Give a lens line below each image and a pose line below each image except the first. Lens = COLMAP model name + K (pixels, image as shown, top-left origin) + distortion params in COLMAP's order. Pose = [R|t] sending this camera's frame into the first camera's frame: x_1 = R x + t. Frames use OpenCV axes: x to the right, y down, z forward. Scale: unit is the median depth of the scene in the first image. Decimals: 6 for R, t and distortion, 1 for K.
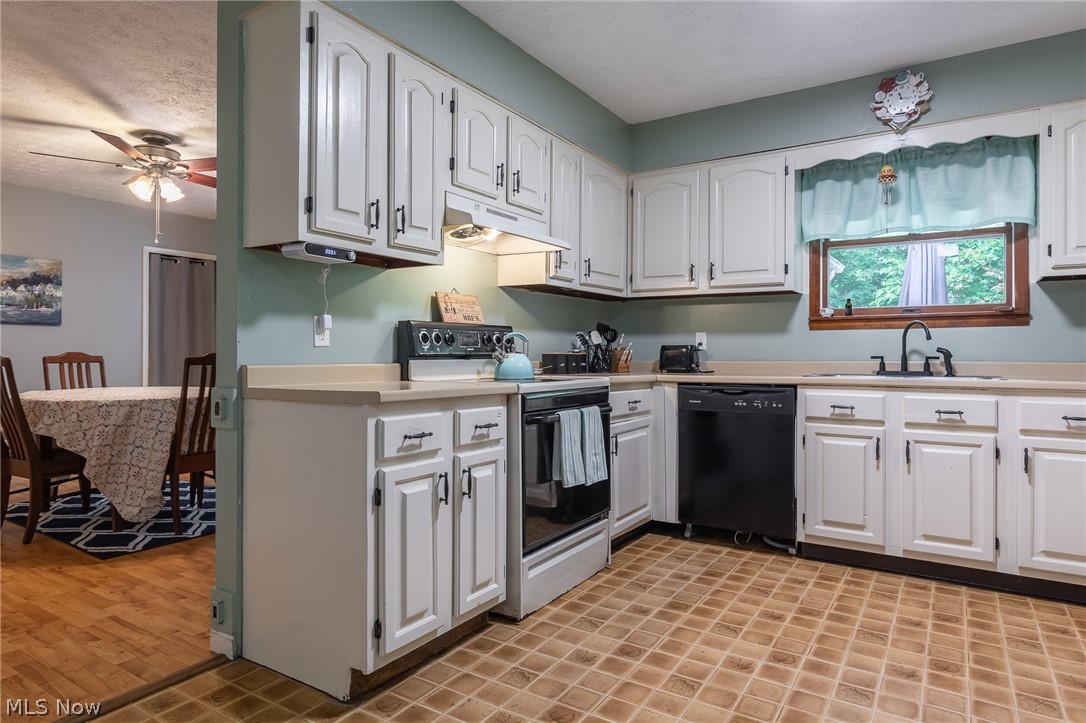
lens RADIAL K [[633.2, 0, 544.2], [0, 633.2, 371.6], [0, 0, 1]] dist [0.002503, 0.000251]
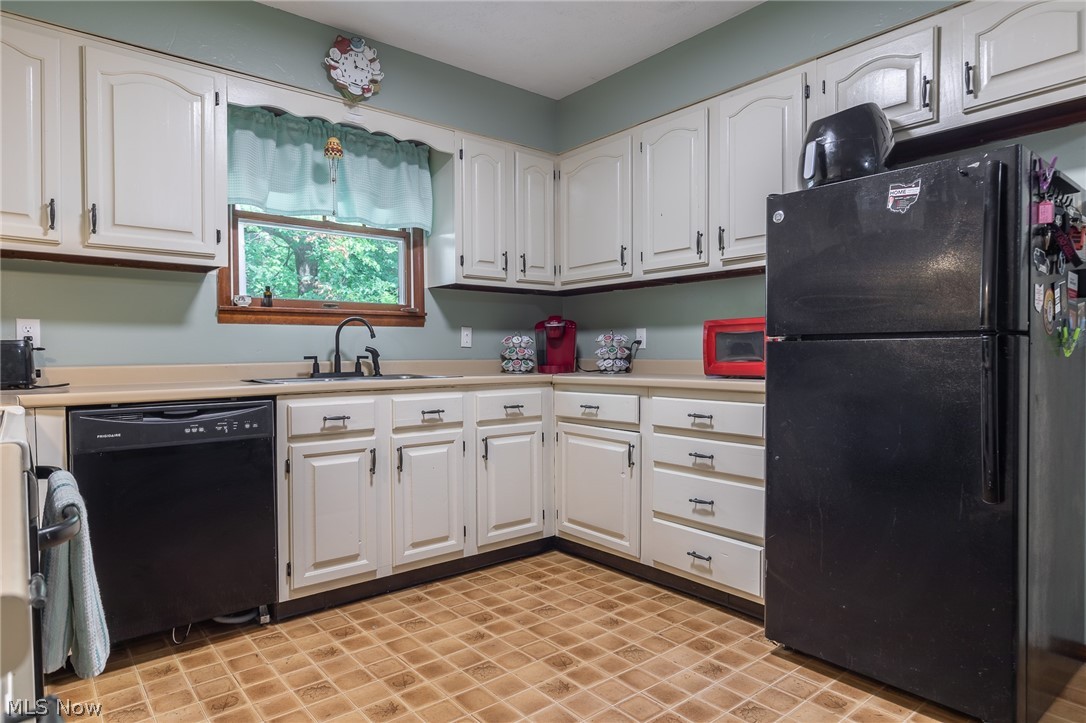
lens RADIAL K [[633.2, 0, 544.2], [0, 633.2, 371.6], [0, 0, 1]] dist [0.002503, 0.000251]
pose [[0.307926, -0.032611, 0.950851, -0.216438], [0.033858, 0.999155, 0.023303, -0.013943], [-0.950808, 0.025018, 0.308770, 0.476382]]
